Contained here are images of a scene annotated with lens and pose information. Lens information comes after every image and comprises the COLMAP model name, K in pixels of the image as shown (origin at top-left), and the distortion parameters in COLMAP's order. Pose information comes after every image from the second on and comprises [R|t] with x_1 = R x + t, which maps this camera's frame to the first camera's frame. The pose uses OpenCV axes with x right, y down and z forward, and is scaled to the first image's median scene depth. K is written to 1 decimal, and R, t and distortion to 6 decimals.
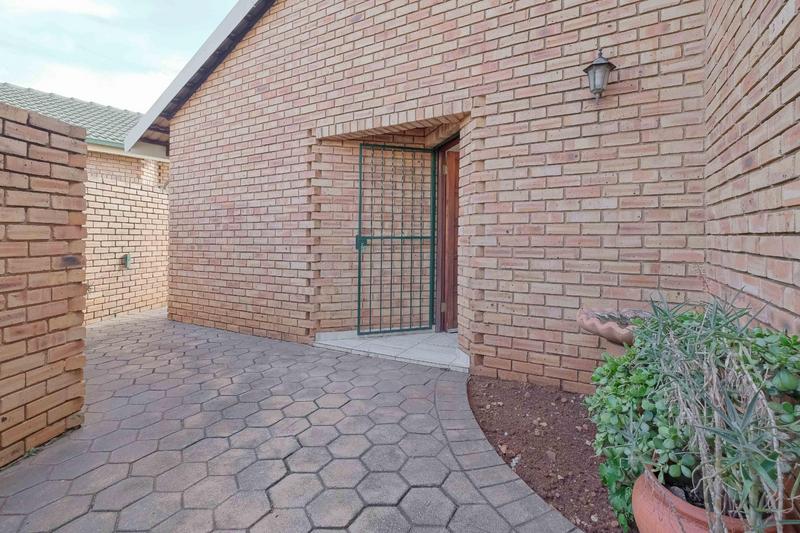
lens RADIAL K [[365.2, 0, 398.6], [0, 365.2, 232.1], [0, 0, 1]] dist [-0.007100, 0.001906]
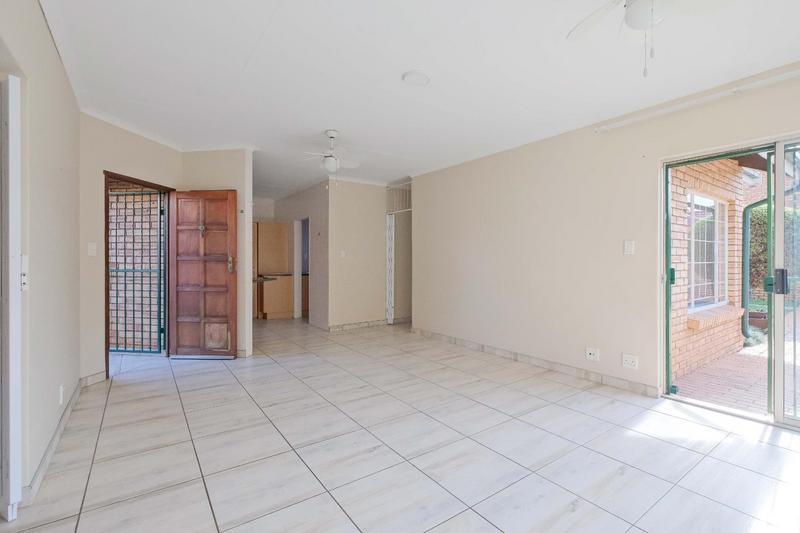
lens RADIAL K [[365.2, 0, 399.9], [0, 365.2, 267.2], [0, 0, 1]] dist [-0.007100, 0.001906]
pose [[0.901601, 0.000724, -0.432568, 1.247660], [0.003067, 0.999963, 0.008066, -0.002381], [0.432558, -0.008599, 0.901565, 0.326689]]
